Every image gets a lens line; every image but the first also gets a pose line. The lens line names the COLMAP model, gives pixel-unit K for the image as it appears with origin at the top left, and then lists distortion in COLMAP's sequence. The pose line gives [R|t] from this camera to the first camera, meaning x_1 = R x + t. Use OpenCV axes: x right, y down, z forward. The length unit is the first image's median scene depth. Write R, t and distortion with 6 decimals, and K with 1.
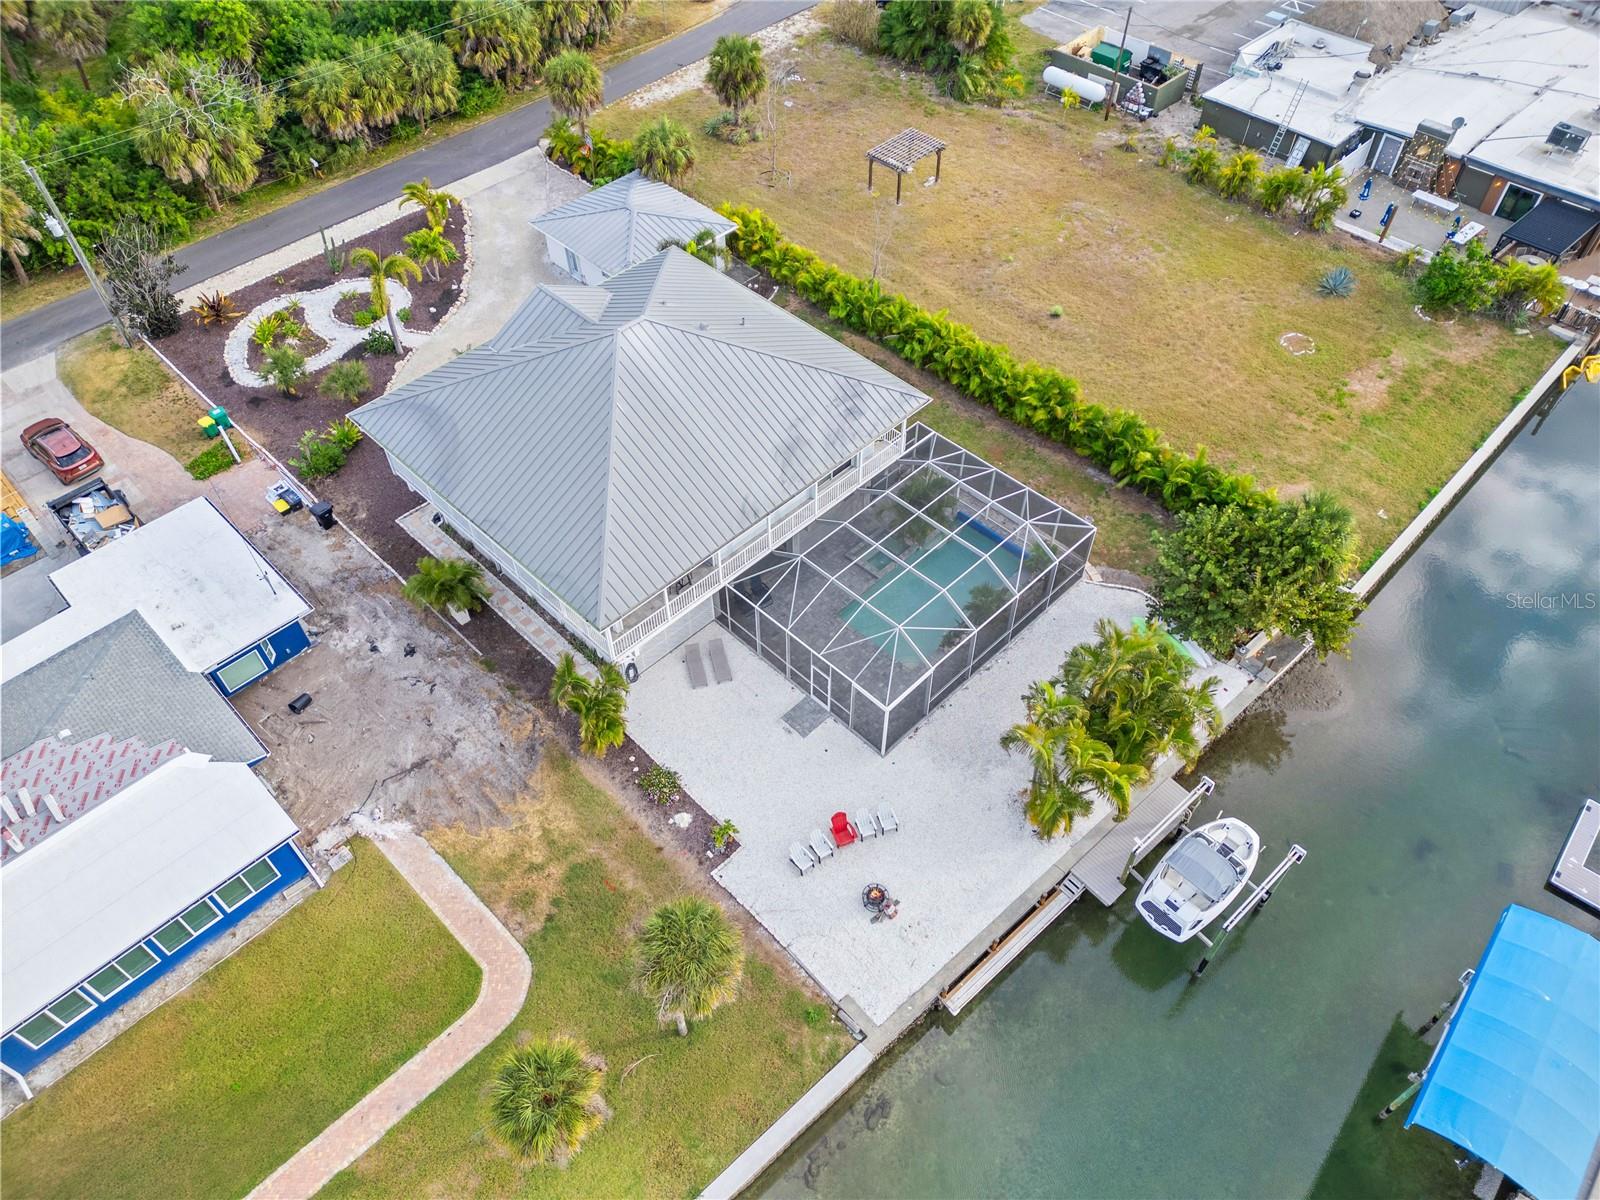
lens RADIAL K [[1129.7, 0, 799.0], [0, 1129.7, 589.5], [0, 0, 1]] dist [0.083126, -0.074419]
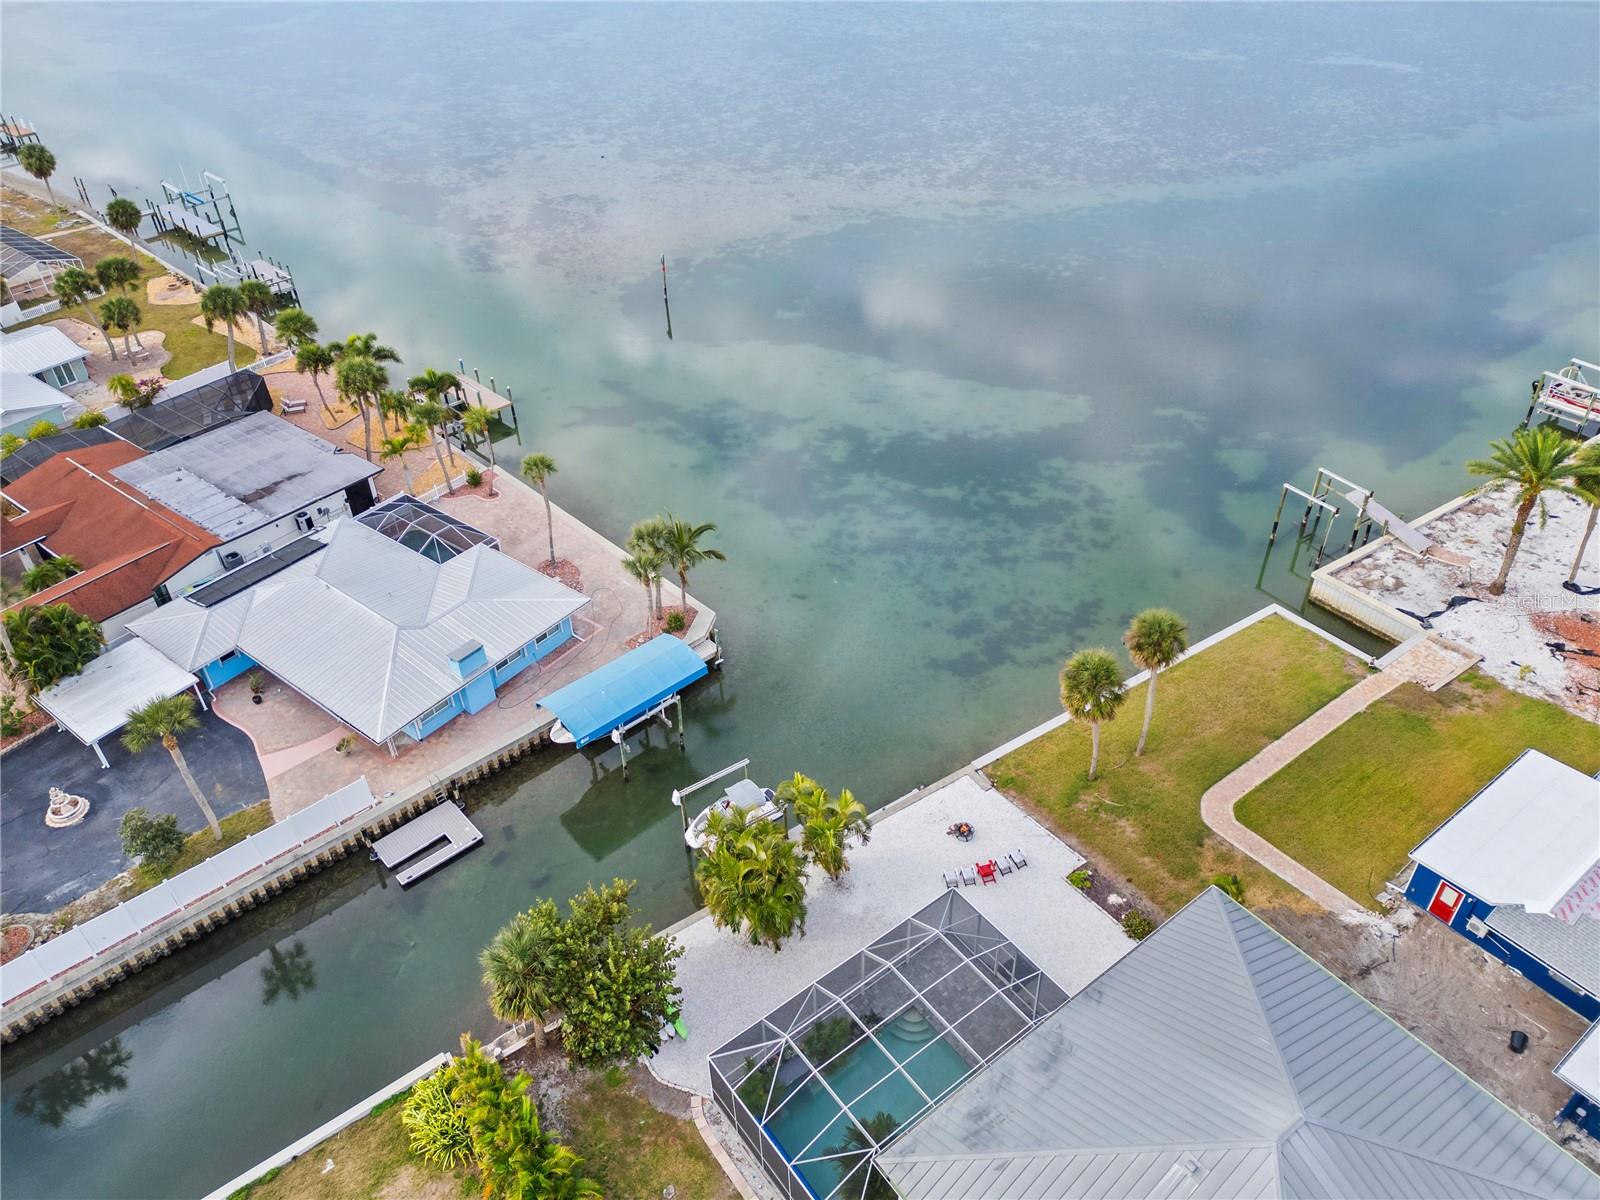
lens RADIAL K [[1129.7, 0, 799.0], [0, 1129.7, 589.5], [0, 0, 1]] dist [0.083126, -0.074419]
pose [[-0.990300, -0.055943, 0.127185, 0.092424], [0.122635, 0.078400, 0.989350, -1.008235], [-0.065318, 0.995351, -0.070779, 0.692271]]
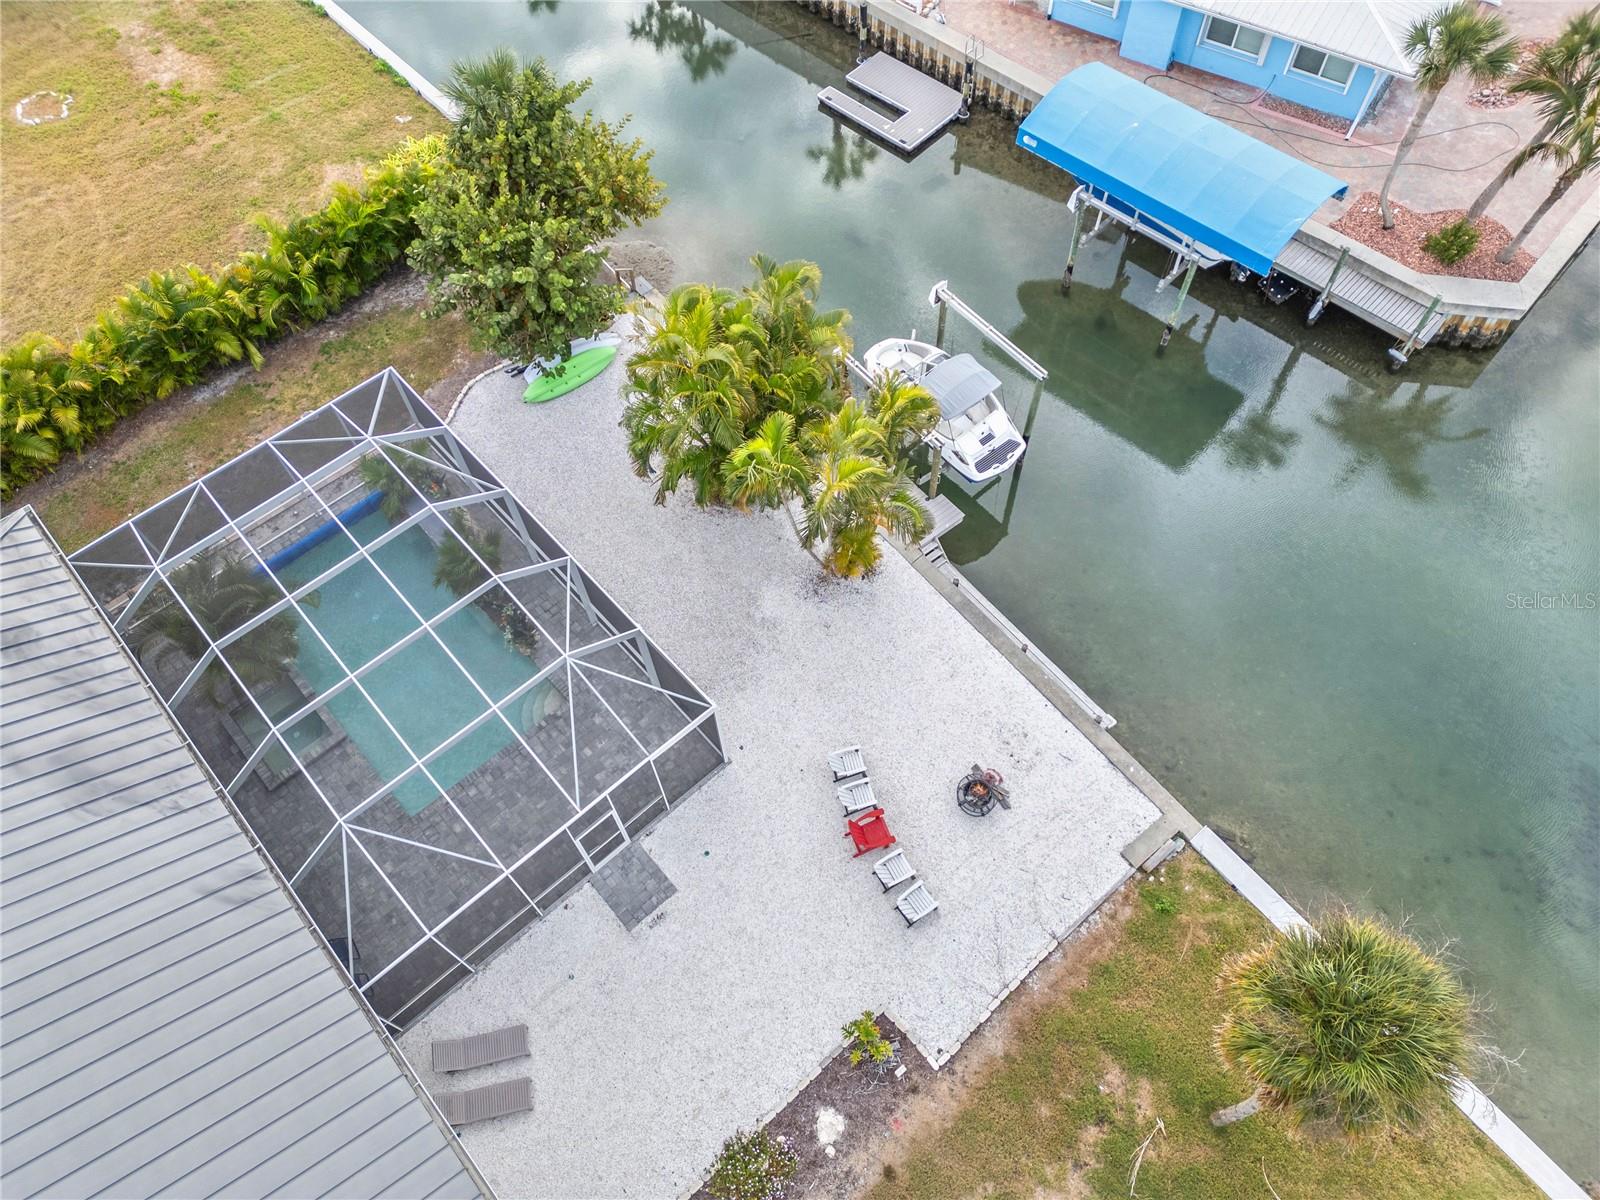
lens RADIAL K [[1129.7, 0, 799.0], [0, 1129.7, 589.5], [0, 0, 1]] dist [0.083126, -0.074419]
pose [[0.052220, -0.852092, 0.520780, -0.152286], [0.765289, 0.369174, 0.527299, -0.169108], [-0.641565, 0.371012, 0.671375, 0.494825]]
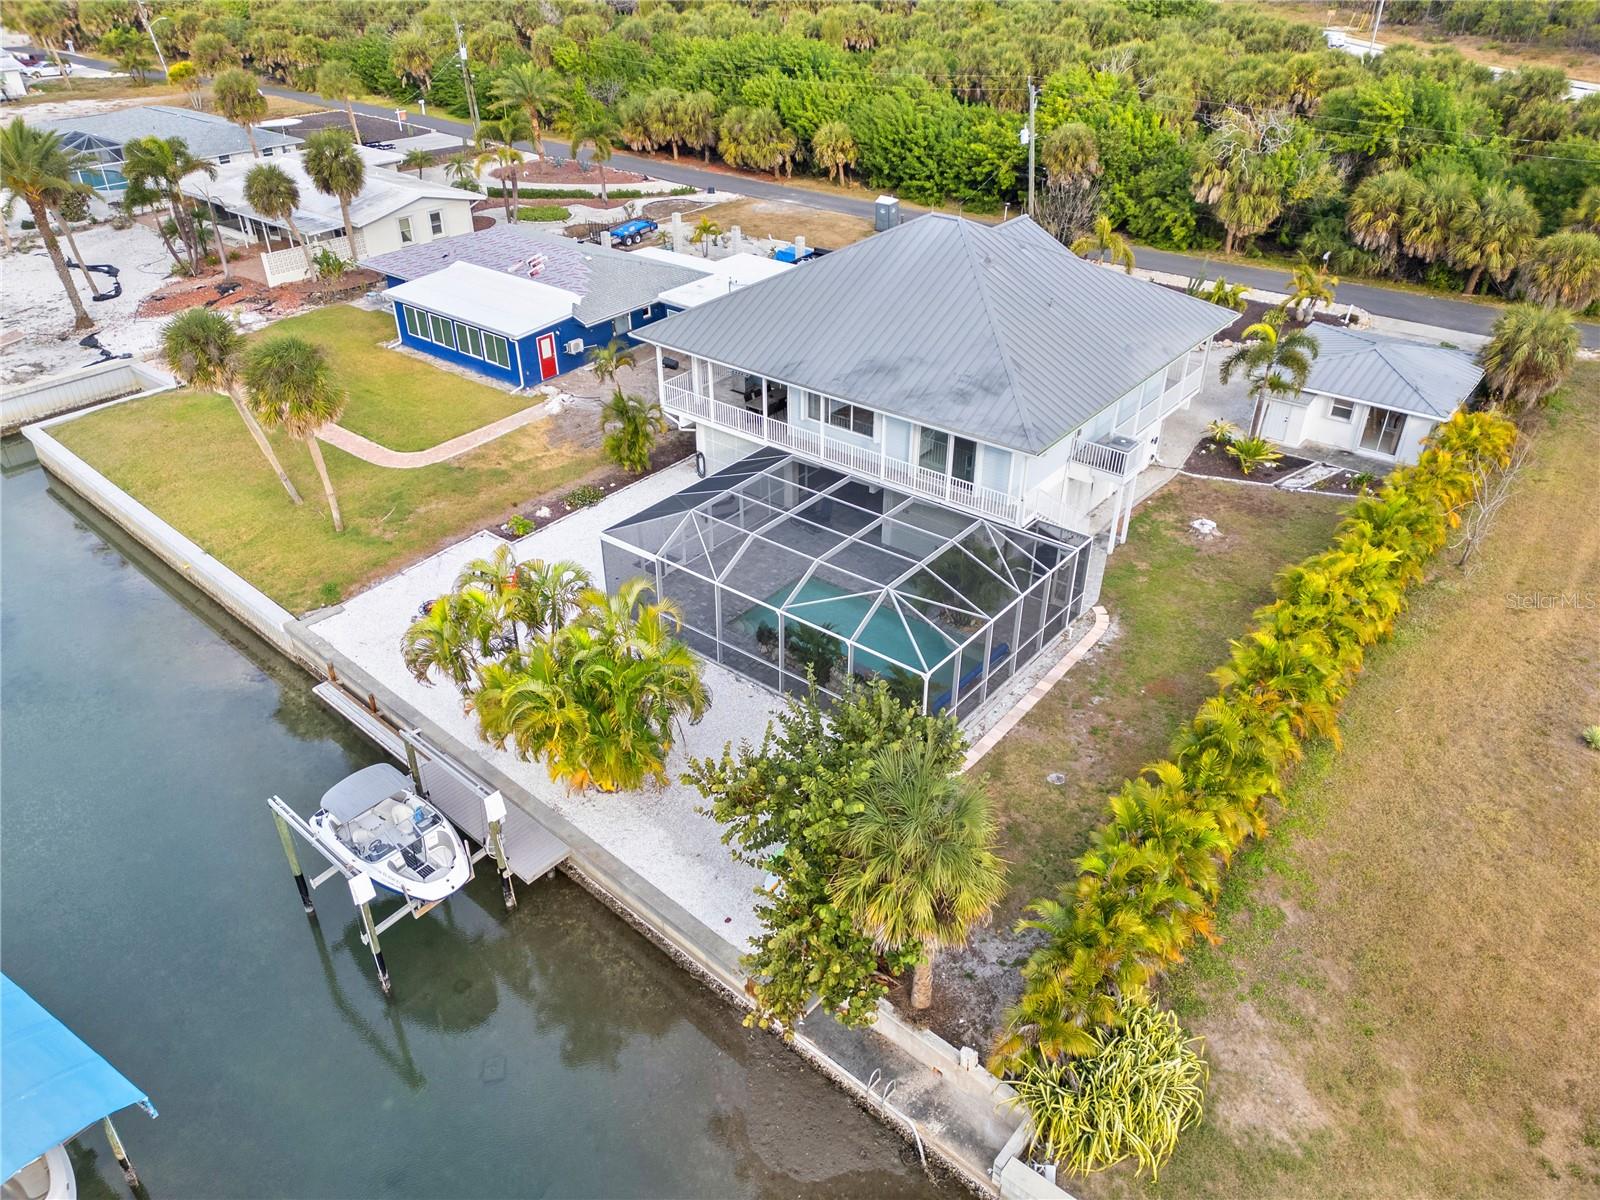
lens RADIAL K [[1129.7, 0, 799.0], [0, 1129.7, 589.5], [0, 0, 1]] dist [0.083126, -0.074419]
pose [[0.114243, 0.534751, -0.837251, 0.780067], [-0.744434, 0.604149, 0.284291, -0.215587], [0.657850, 0.590800, 0.467107, 0.628334]]
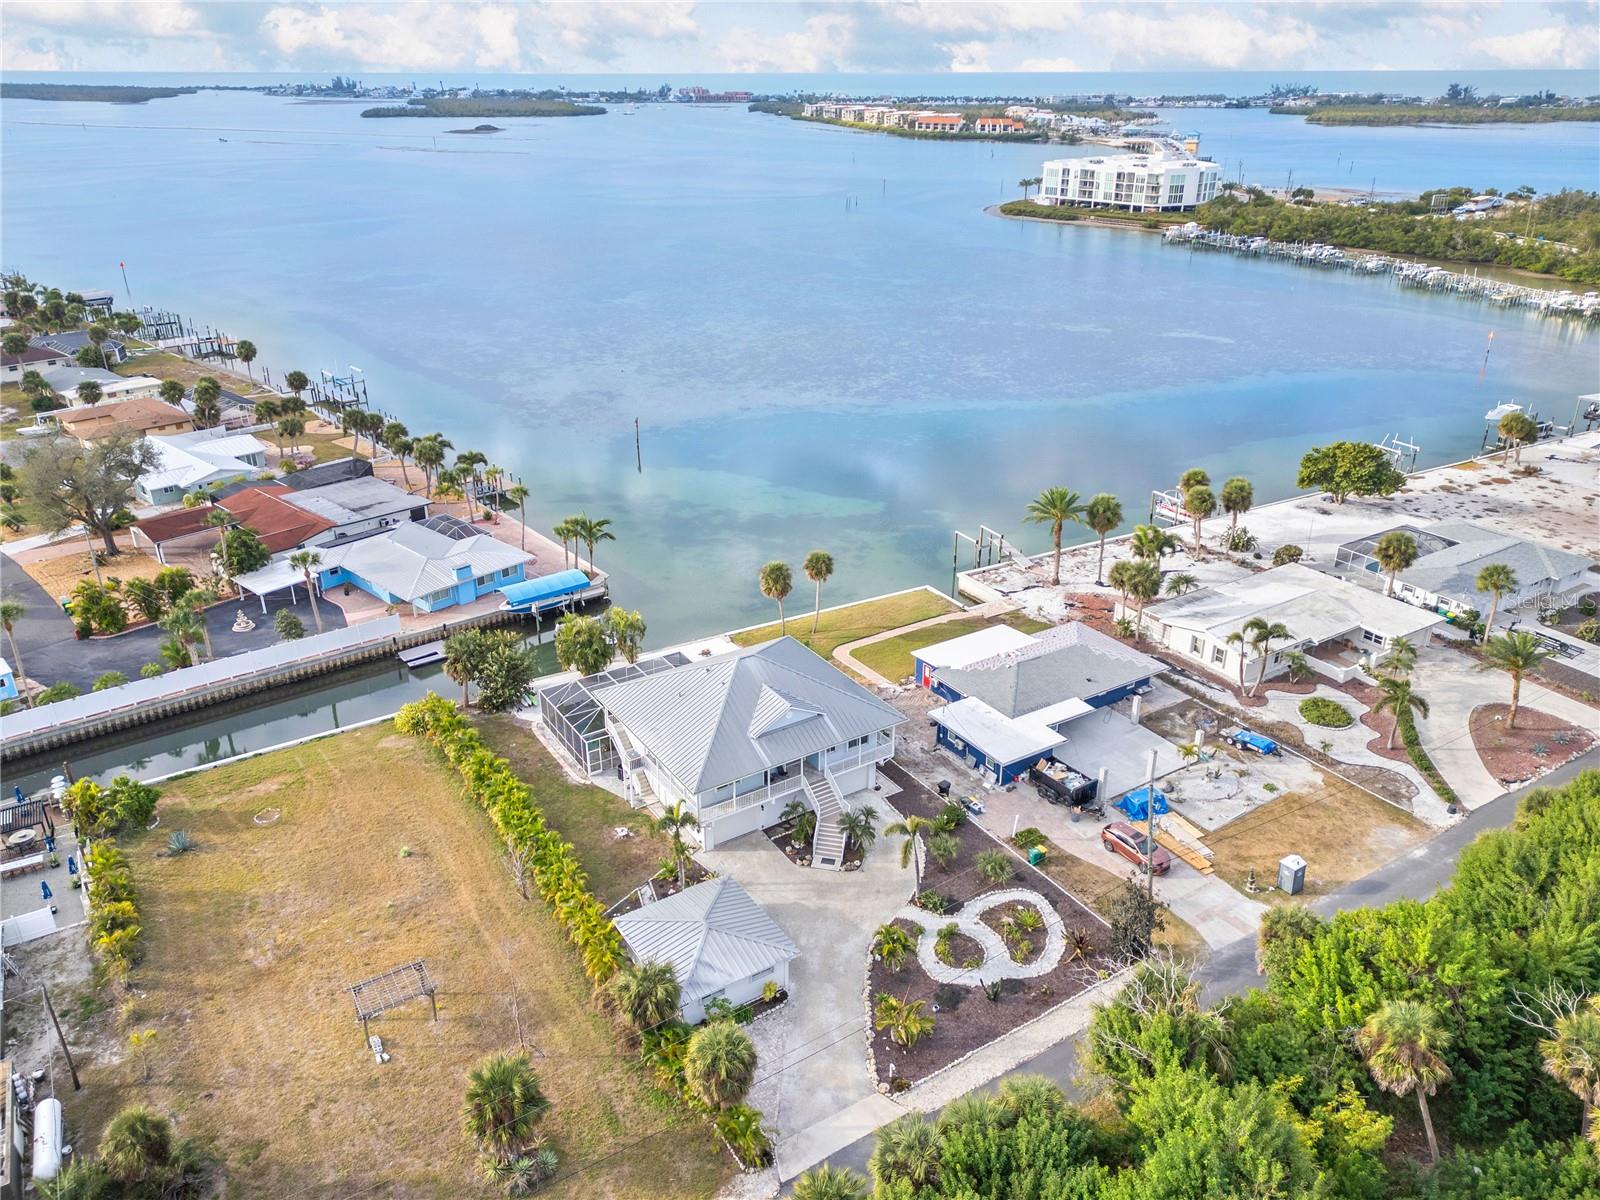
lens RADIAL K [[1136.1, 0, 791.7], [0, 1136.1, 600.2], [0, 0, 1]] dist [0.101899, -0.103514]
pose [[-0.975693, -0.078925, 0.204435, -0.575094], [0.172294, 0.300193, 0.938189, -1.923573], [-0.135417, 0.950608, -0.279298, 1.370406]]
